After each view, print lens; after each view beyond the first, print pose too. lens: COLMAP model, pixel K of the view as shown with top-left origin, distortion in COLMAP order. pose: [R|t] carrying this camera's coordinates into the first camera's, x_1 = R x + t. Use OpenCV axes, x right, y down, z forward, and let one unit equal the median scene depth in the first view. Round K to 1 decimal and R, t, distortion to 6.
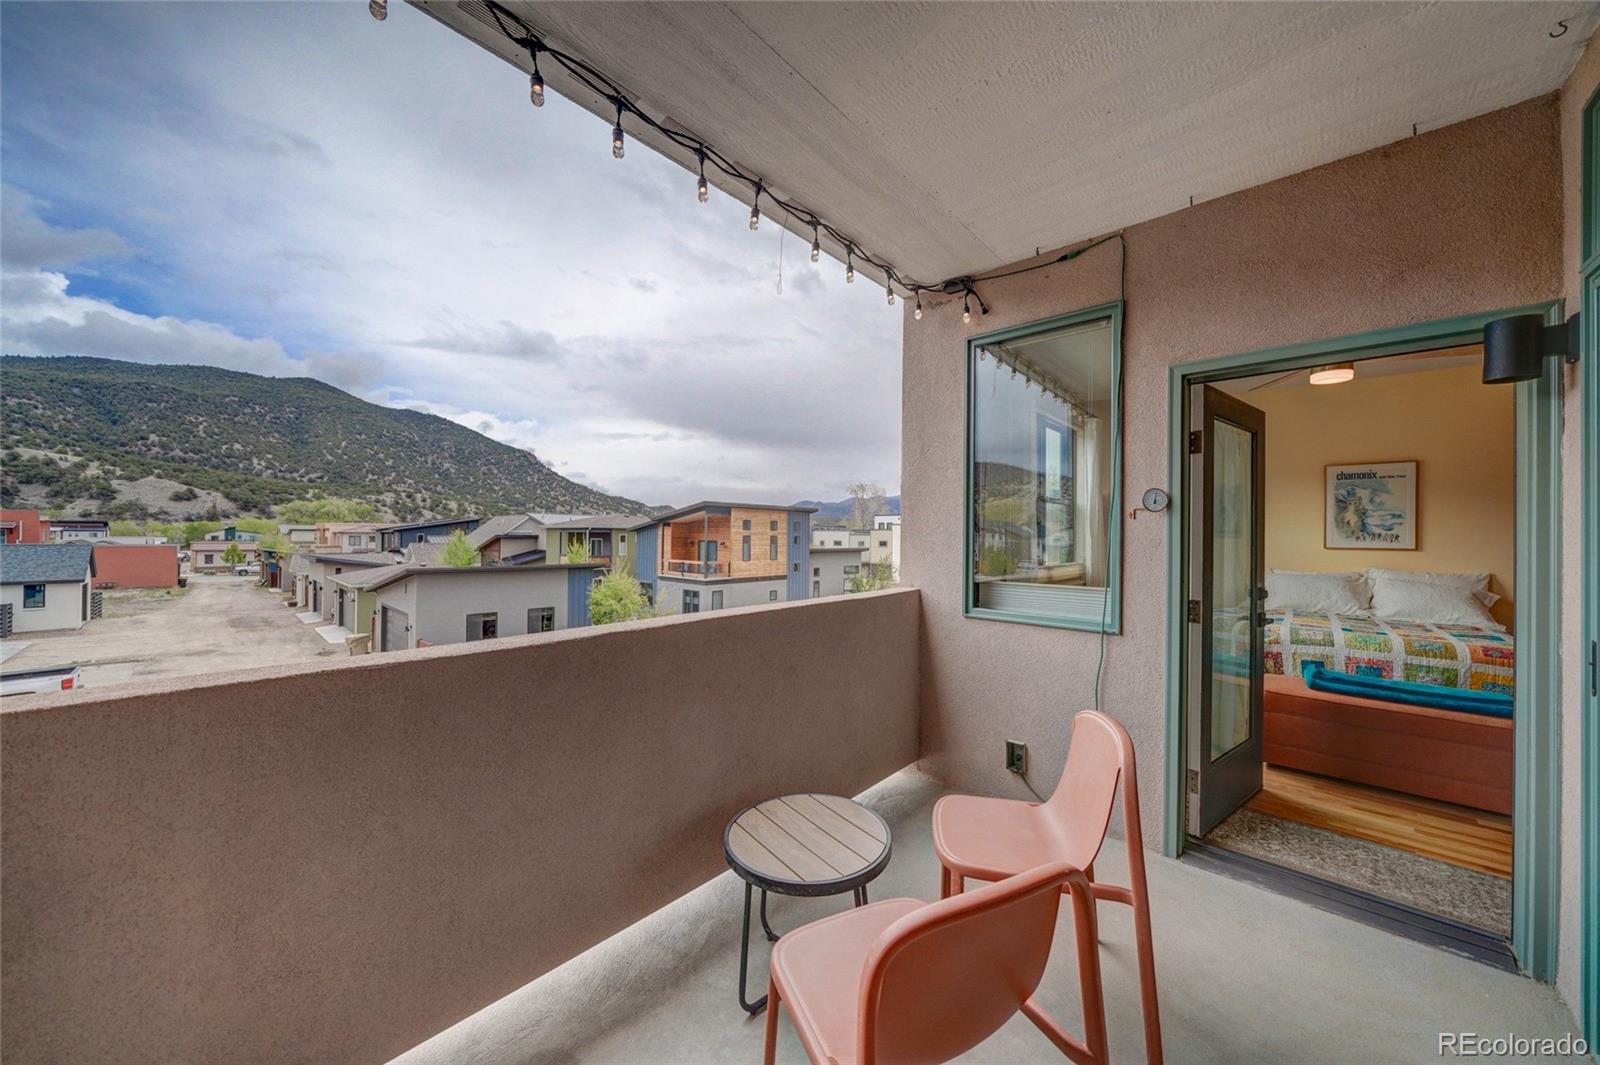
lens RADIAL K [[555.8, 0, 785.7], [0, 555.8, 525.6], [0, 0, 1]] dist [-0.007063, 0.000119]
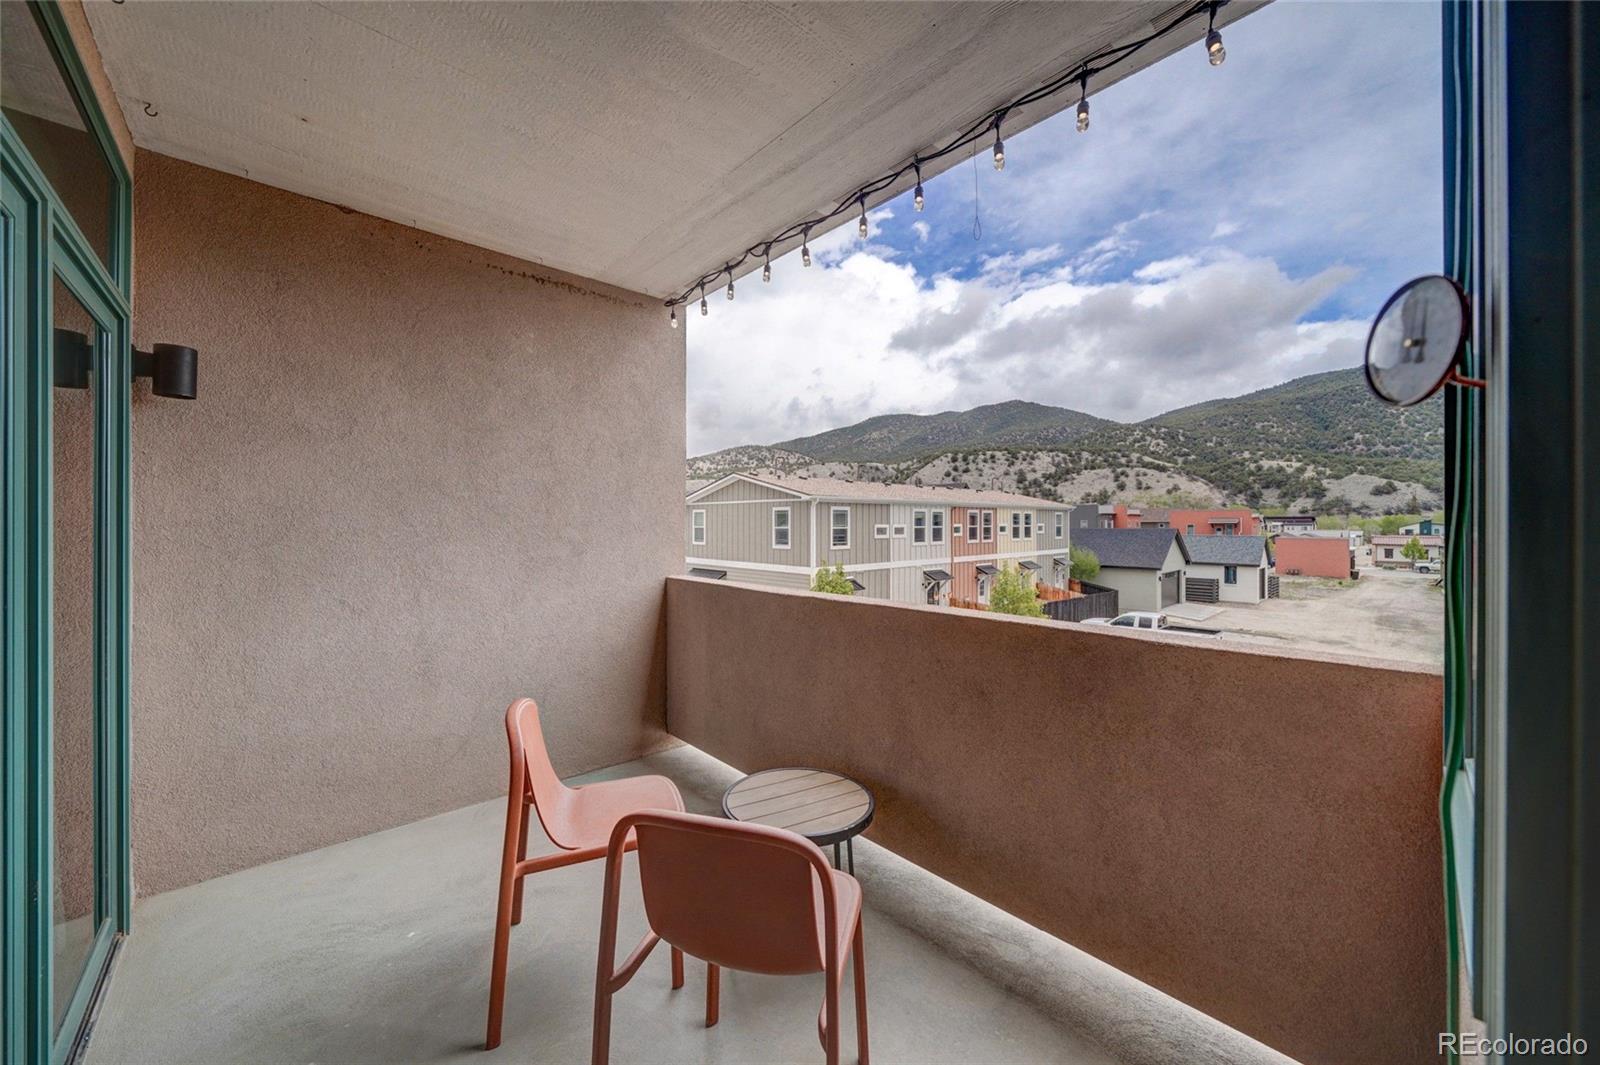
lens RADIAL K [[572.0, 0, 797.6], [0, 572.0, 520.0], [0, 0, 1]] dist [-0.008173, -0.000045]
pose [[-0.076134, -0.013607, -0.997005, 1.072592], [0.015478, 0.999770, -0.014827, 0.011796], [0.996977, -0.016560, -0.075906, 0.990432]]
